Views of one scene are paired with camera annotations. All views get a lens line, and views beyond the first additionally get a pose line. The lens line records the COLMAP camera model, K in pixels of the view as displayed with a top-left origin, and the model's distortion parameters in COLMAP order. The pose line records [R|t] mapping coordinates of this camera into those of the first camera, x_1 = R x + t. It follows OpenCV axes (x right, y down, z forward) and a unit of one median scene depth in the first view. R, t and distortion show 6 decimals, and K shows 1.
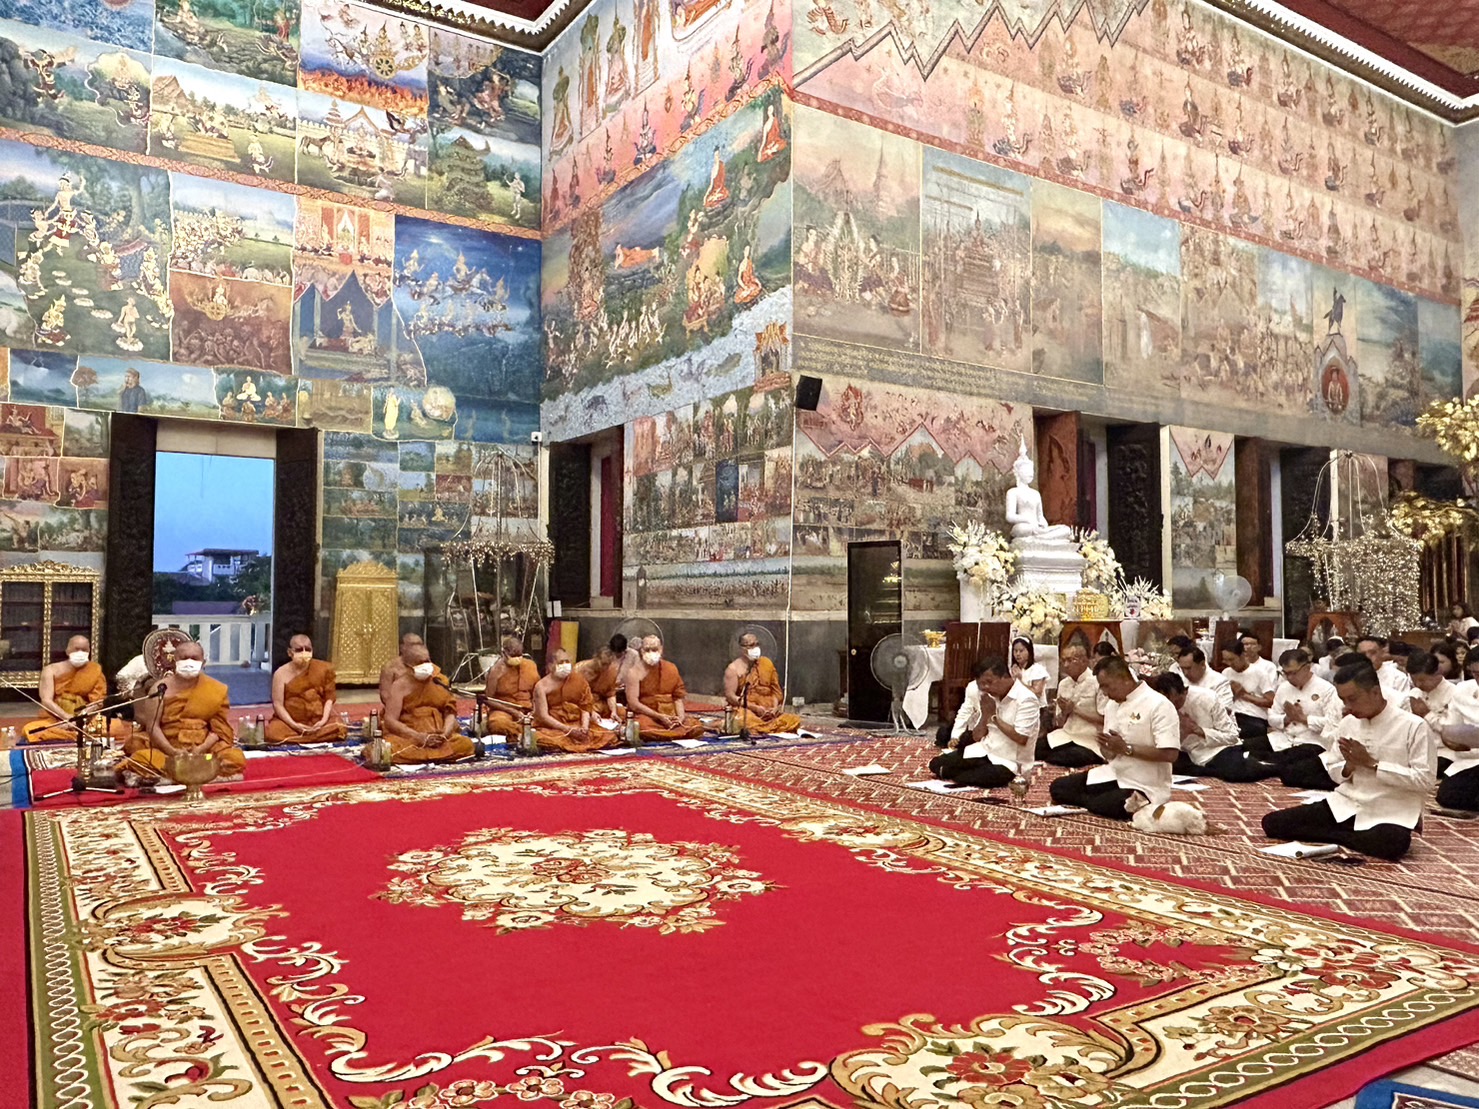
lens RADIAL K [[1131.6, 0, 729.6], [0, 1131.6, 551.0], [0, 0, 1]] dist [0.013486, -0.002792]
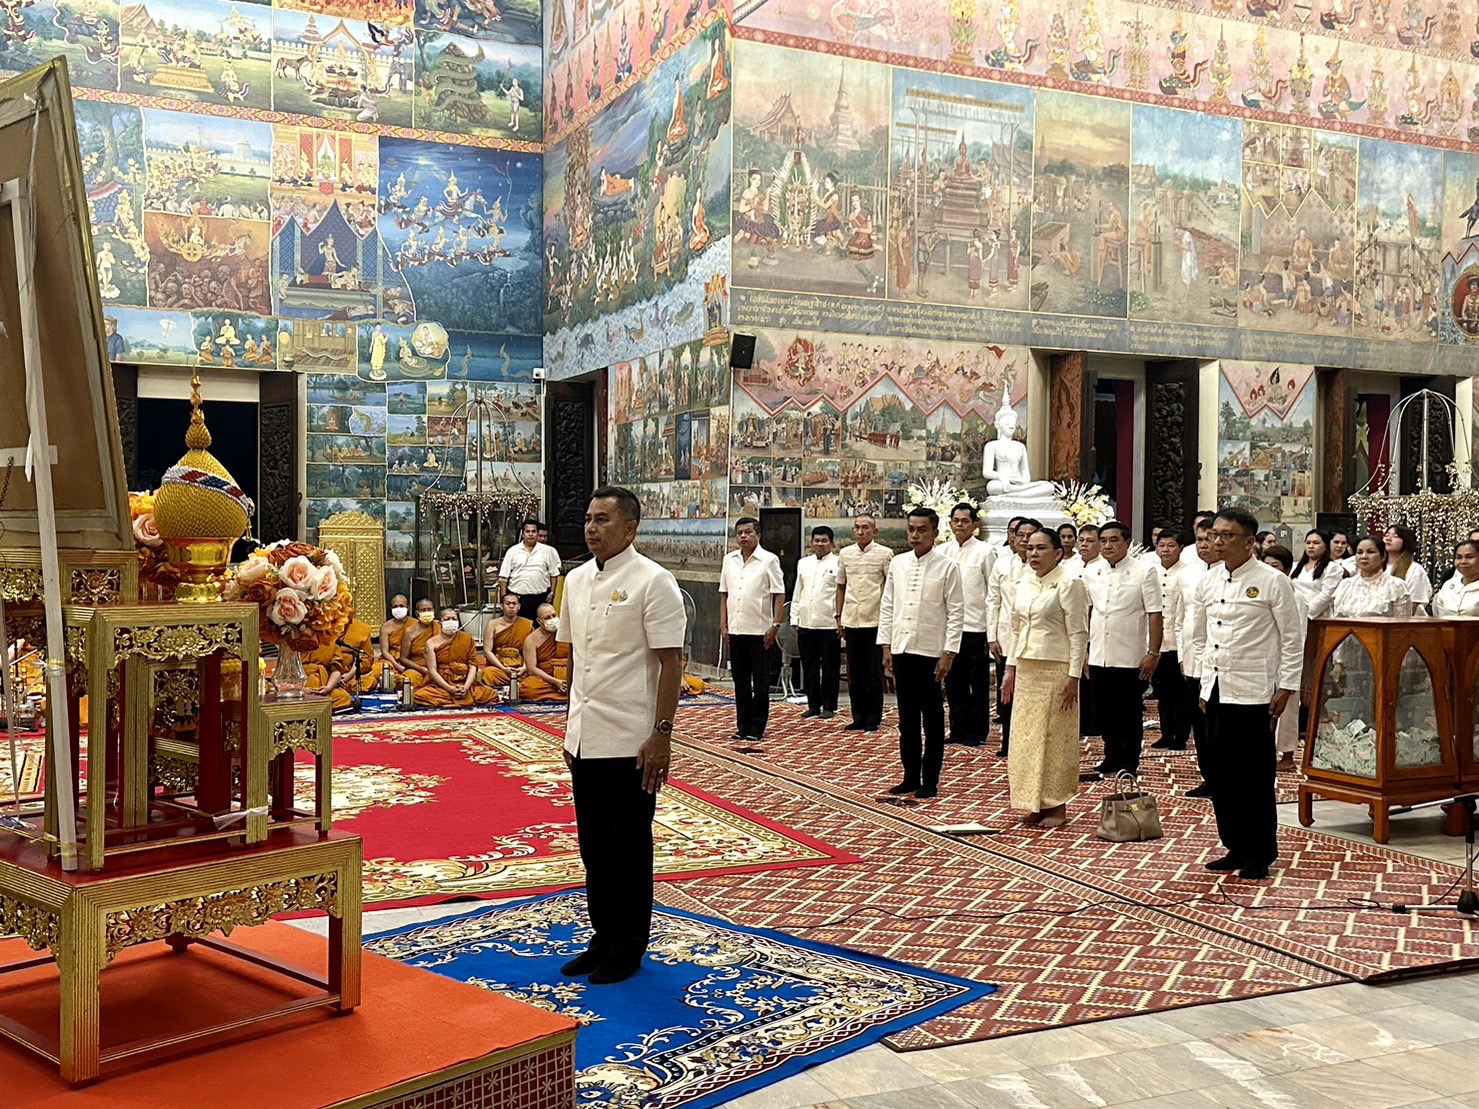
lens RADIAL K [[1505.9, 0, 744.3], [0, 1505.9, 540.9], [0, 0, 1]] dist [0.047498, 0.000000]
pose [[0.989363, 0.006087, -0.145343, 0.208989], [0.001628, 0.998598, 0.052903, -0.036123], [0.145461, -0.052576, 0.987966, -0.226268]]
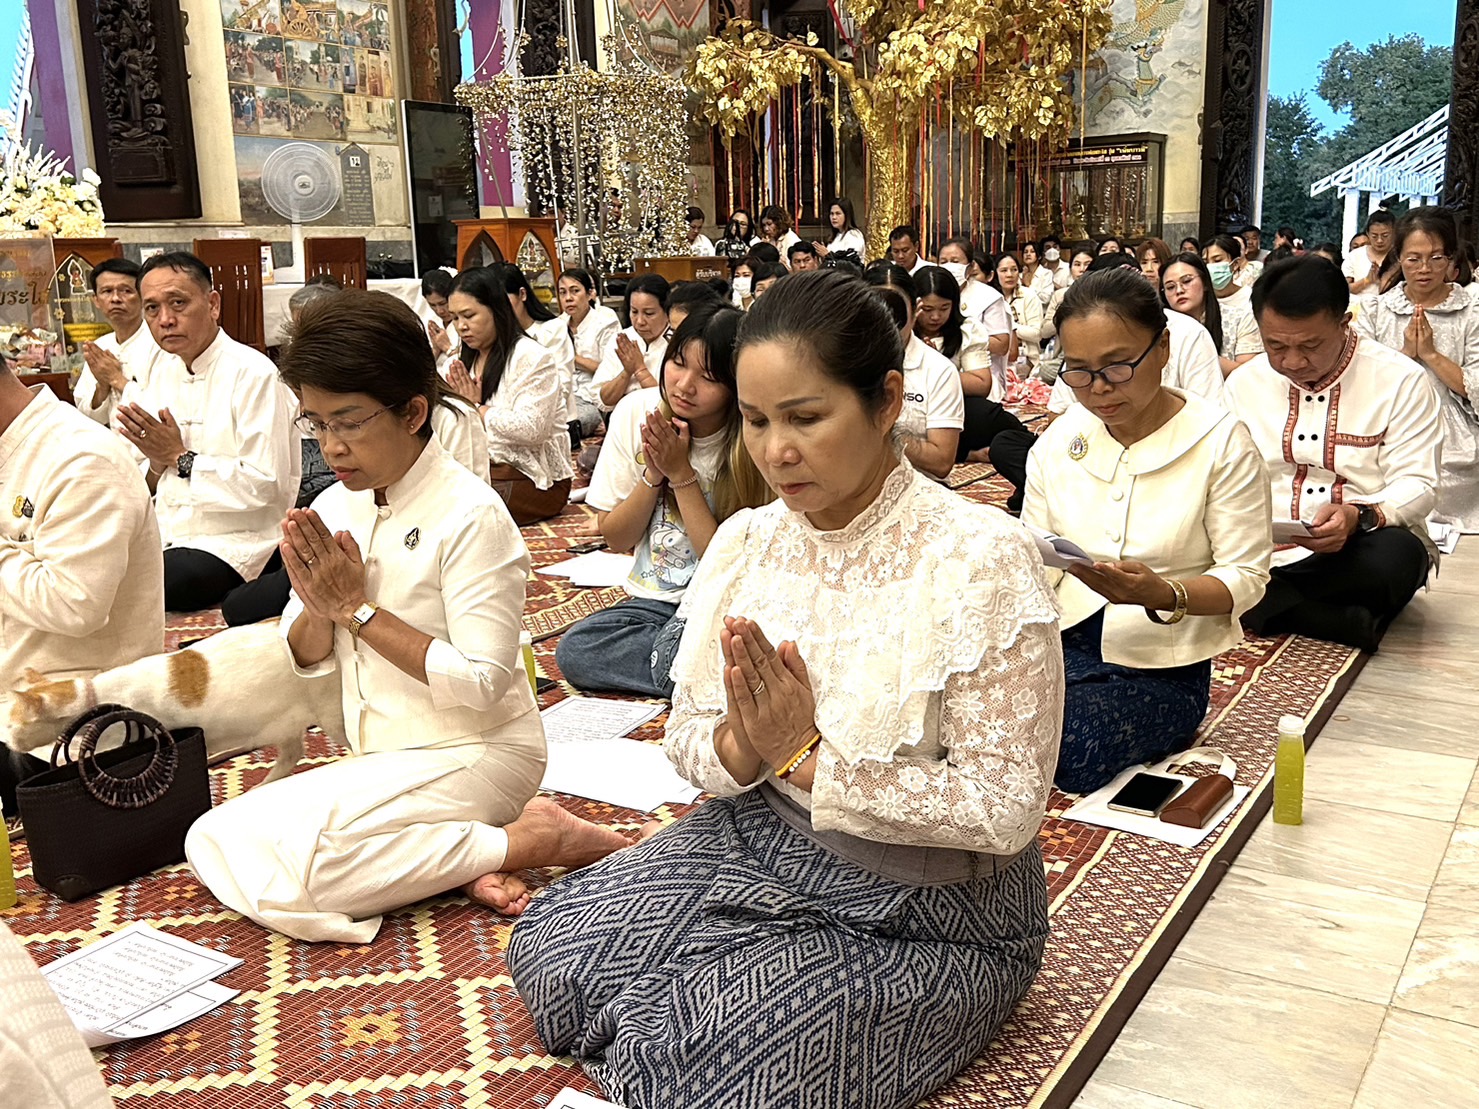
lens RADIAL K [[1505.9, 0, 767.9], [0, 1505.9, 559.6], [0, 0, 1]] dist [0.047498, 0.000000]
pose [[0.900364, -0.113403, 0.420100, 0.320559], [0.008794, 0.969988, 0.242993, 0.035992], [-0.435048, -0.215088, 0.874340, 0.319286]]
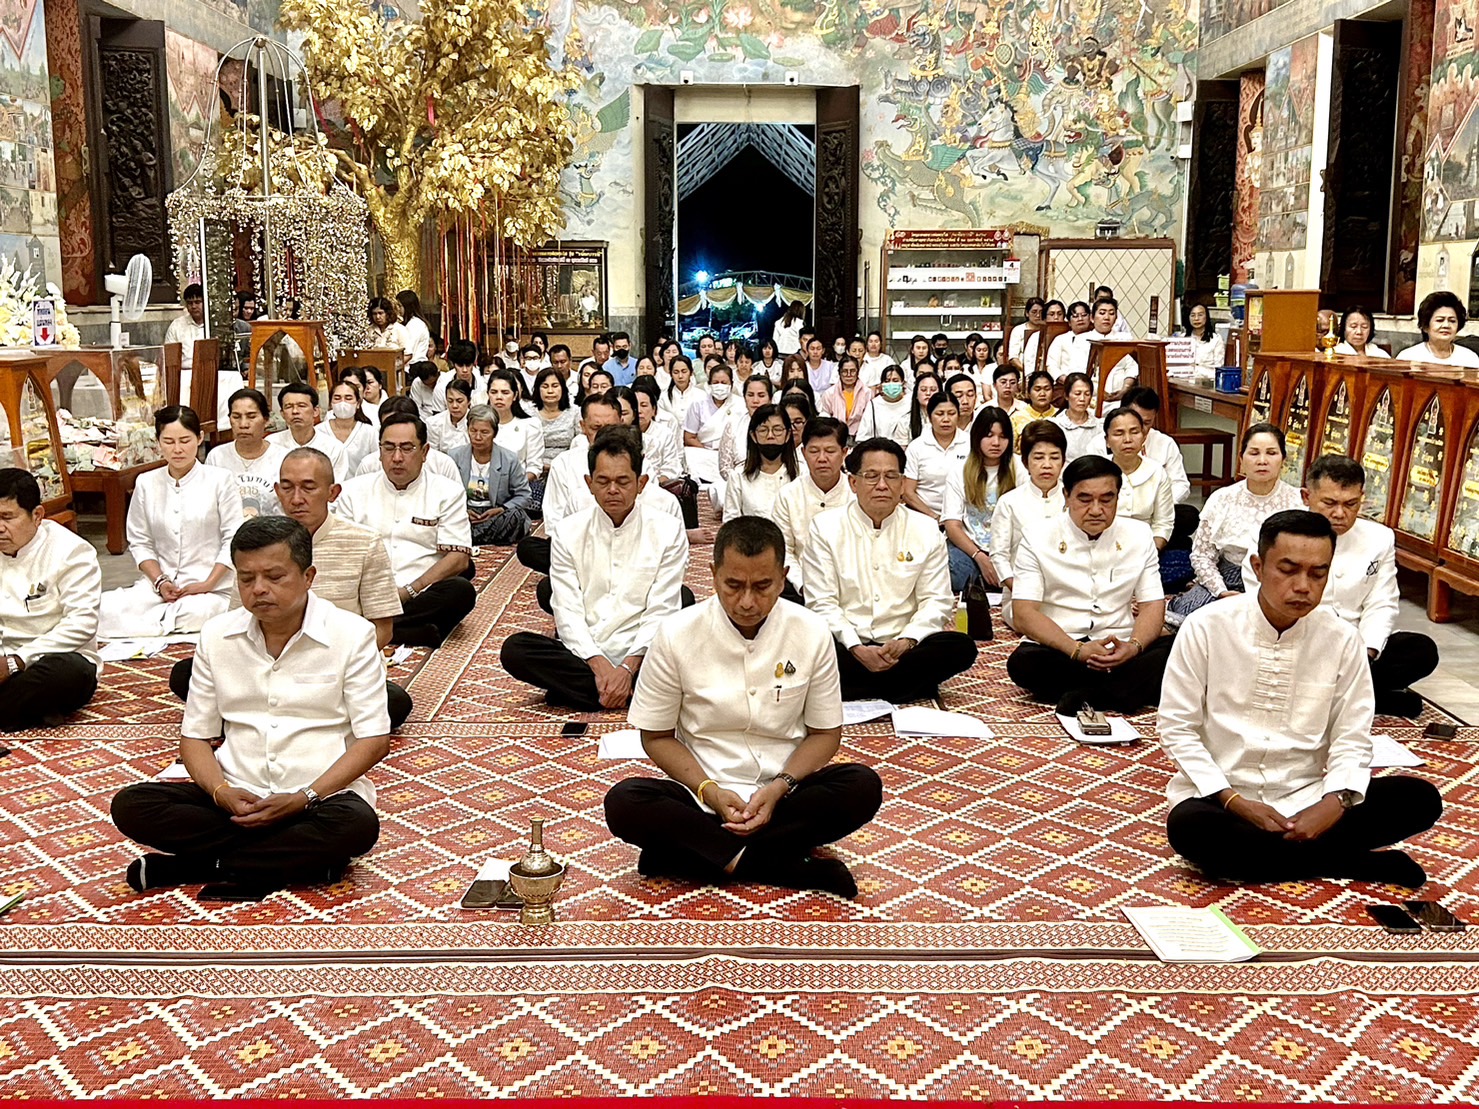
lens RADIAL K [[1730.6, 0, 730.2], [0, 1730.6, 560.0], [0, 0, 1]] dist [0.073672, 0.000000]
pose [[0.564476, -0.127087, 0.815607, -0.080440], [-0.048357, 0.981289, 0.186371, -0.004791], [-0.824032, -0.144642, 0.547769, 0.288018]]
